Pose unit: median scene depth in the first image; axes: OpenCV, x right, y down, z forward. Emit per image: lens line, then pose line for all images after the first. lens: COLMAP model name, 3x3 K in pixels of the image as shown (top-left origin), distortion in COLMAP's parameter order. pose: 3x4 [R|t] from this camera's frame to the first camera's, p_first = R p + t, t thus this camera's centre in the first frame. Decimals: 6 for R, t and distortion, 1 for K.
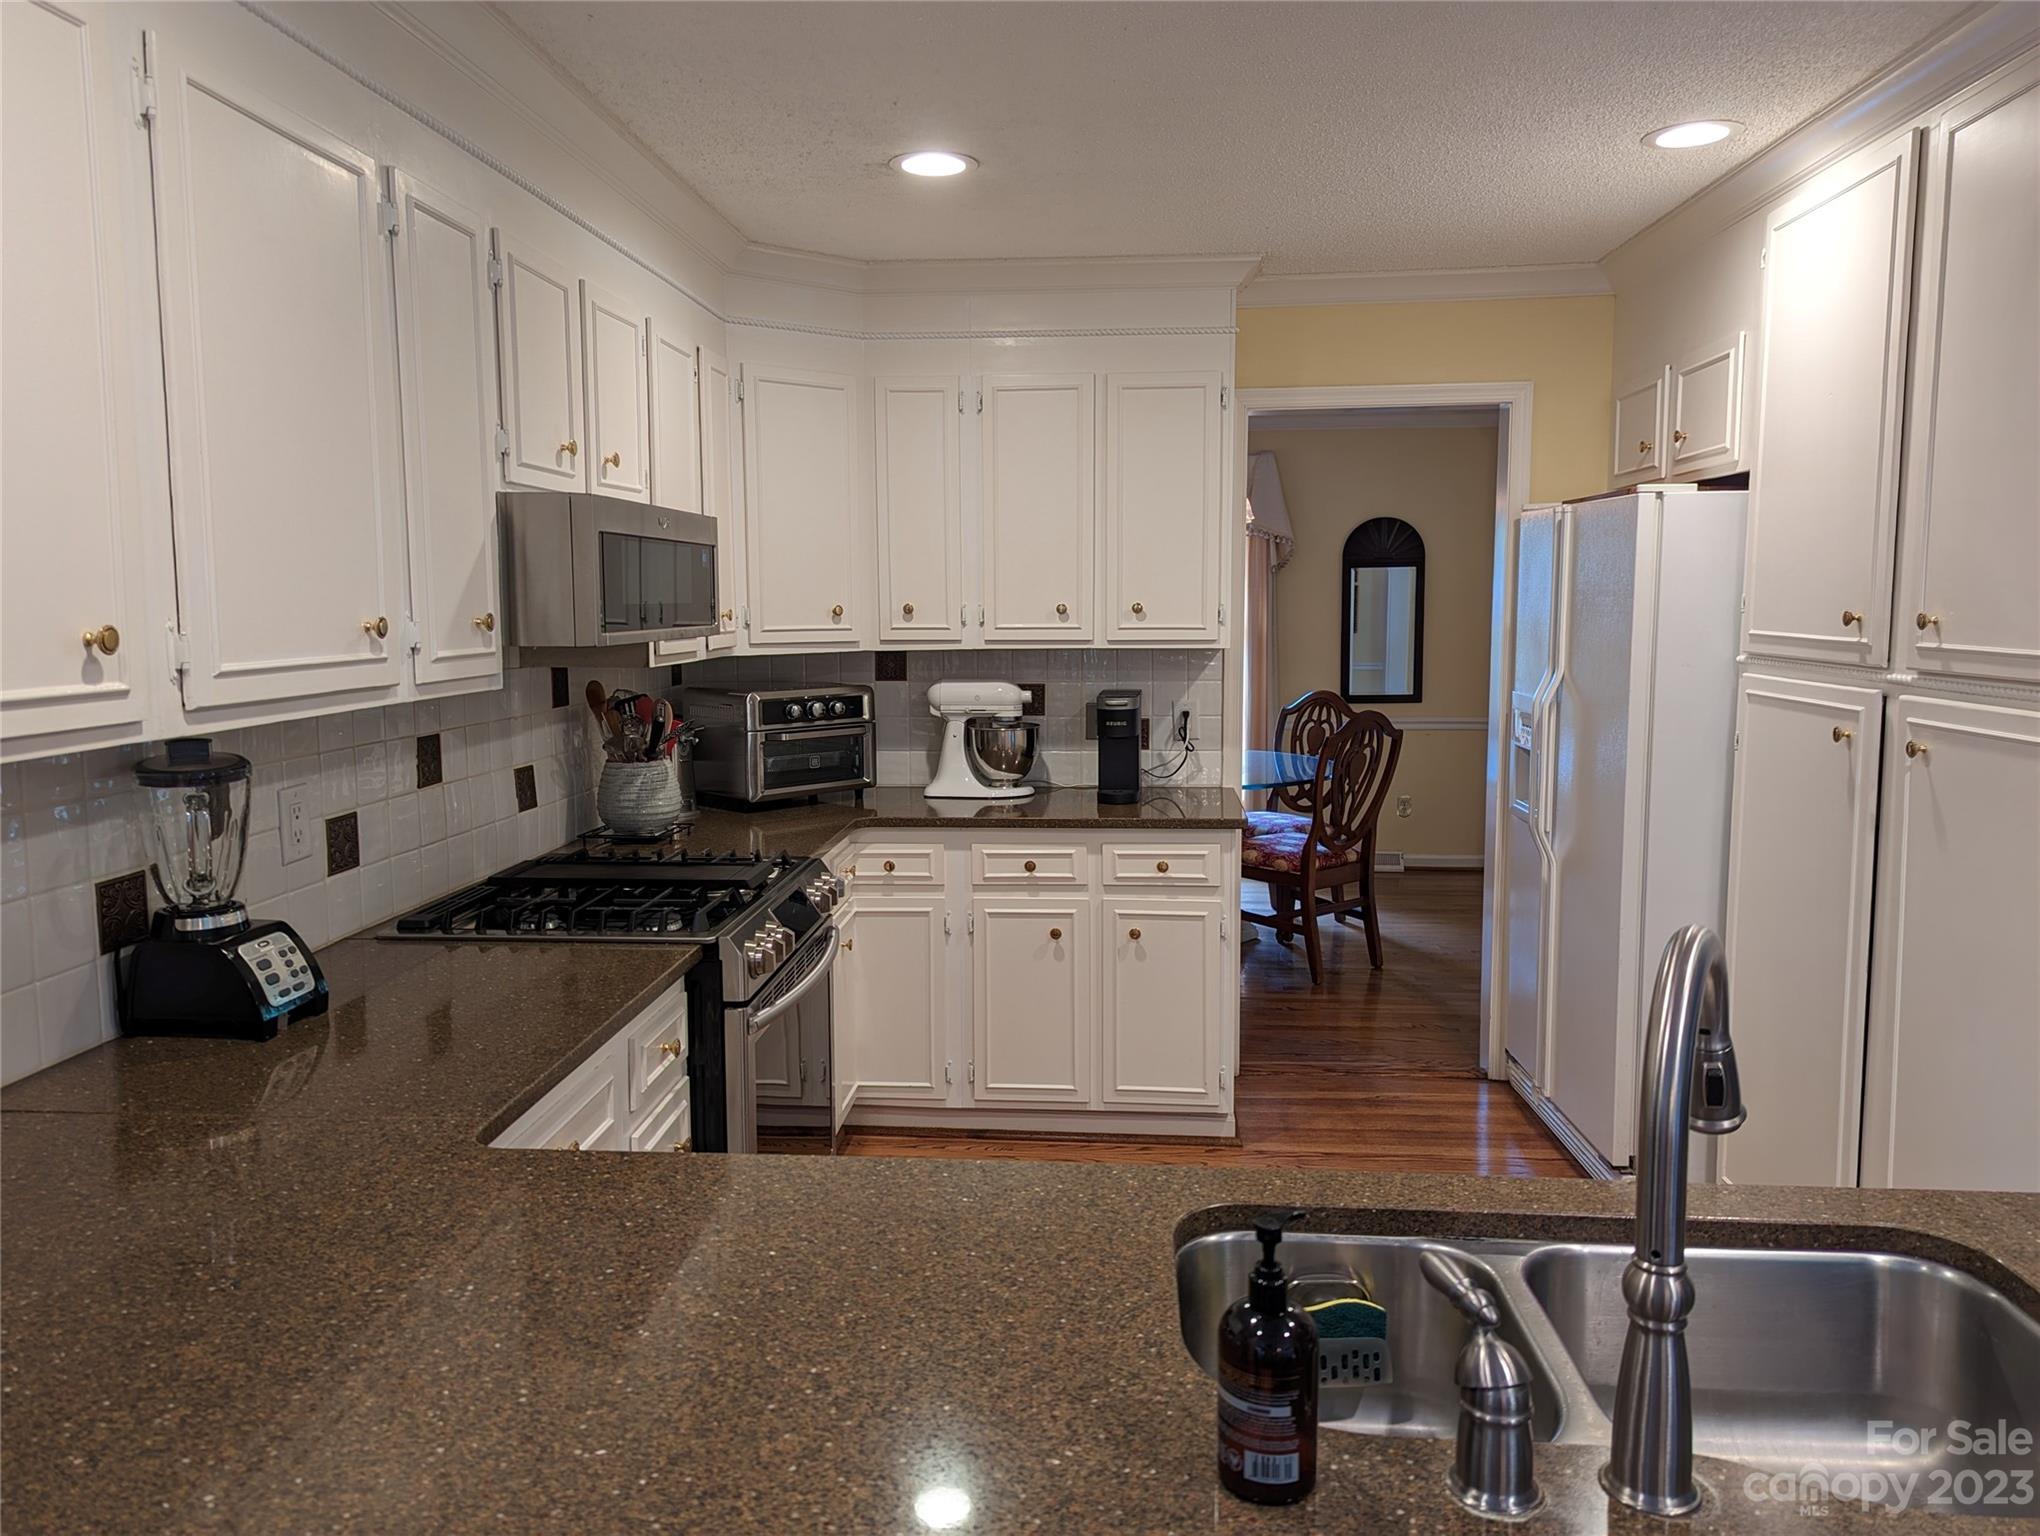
lens RADIAL K [[1431.4, 0, 1018.7], [0, 1431.4, 751.6], [0, 0, 1]] dist [0.069326, -0.063169]
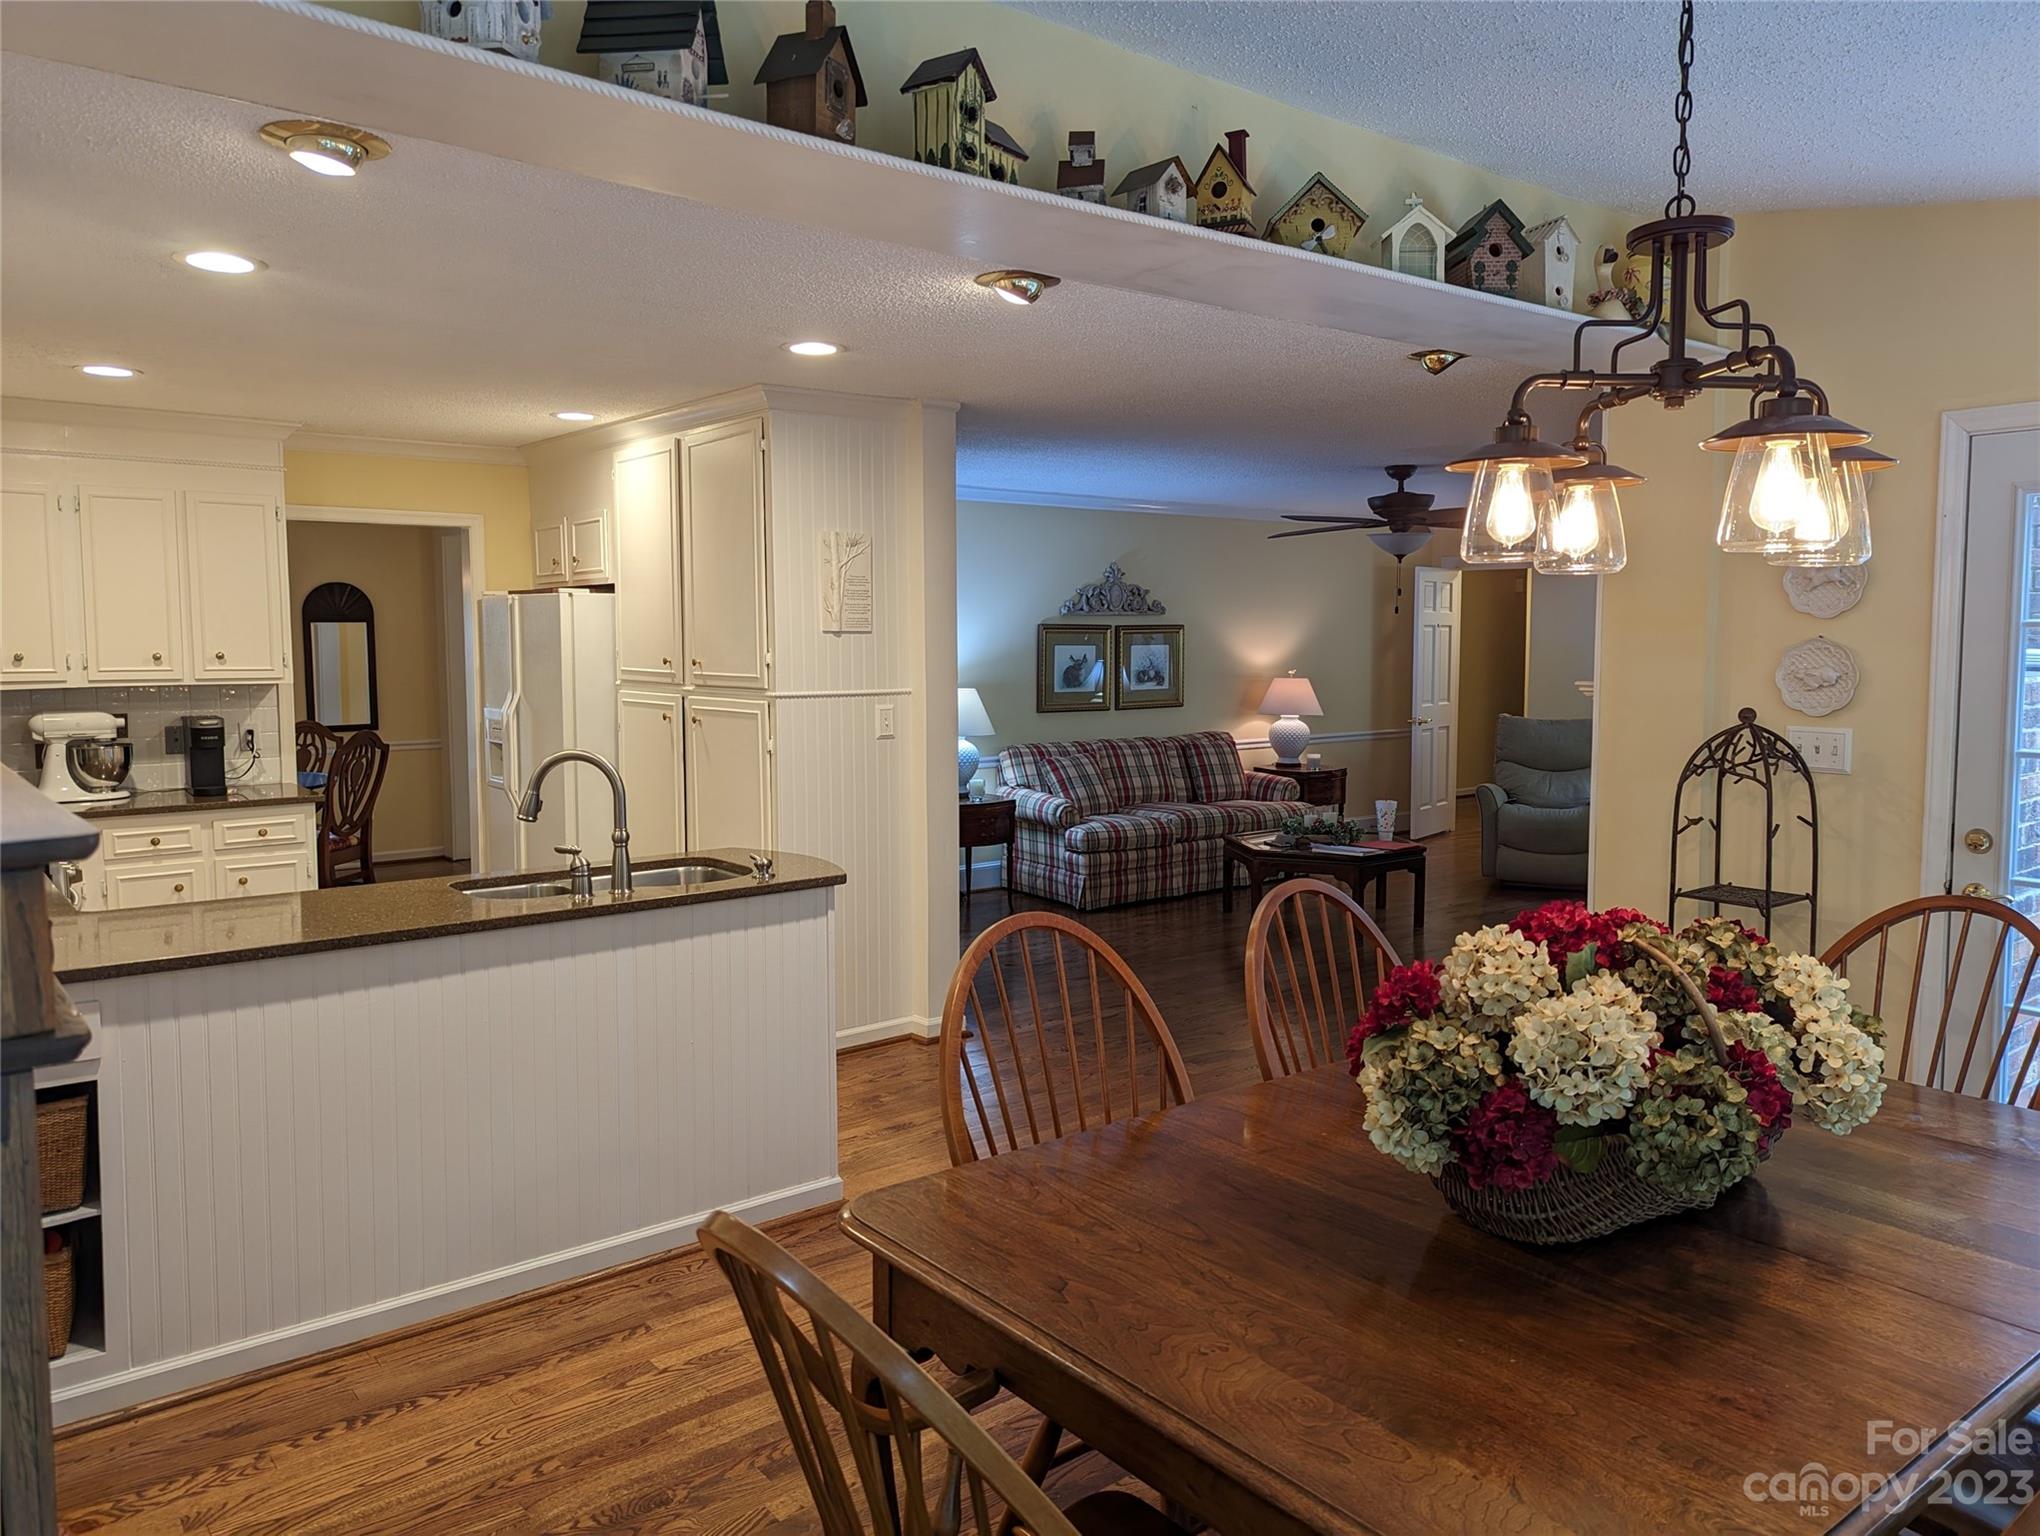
lens RADIAL K [[1431.4, 0, 1027.3], [0, 1431.4, 747.8], [0, 0, 1]] dist [0.069326, -0.063169]
pose [[0.732053, -0.049539, 0.679444, -0.399892], [0.072381, 0.997363, -0.005266, 0.070903], [-0.677392, 0.053034, 0.733708, -0.751031]]
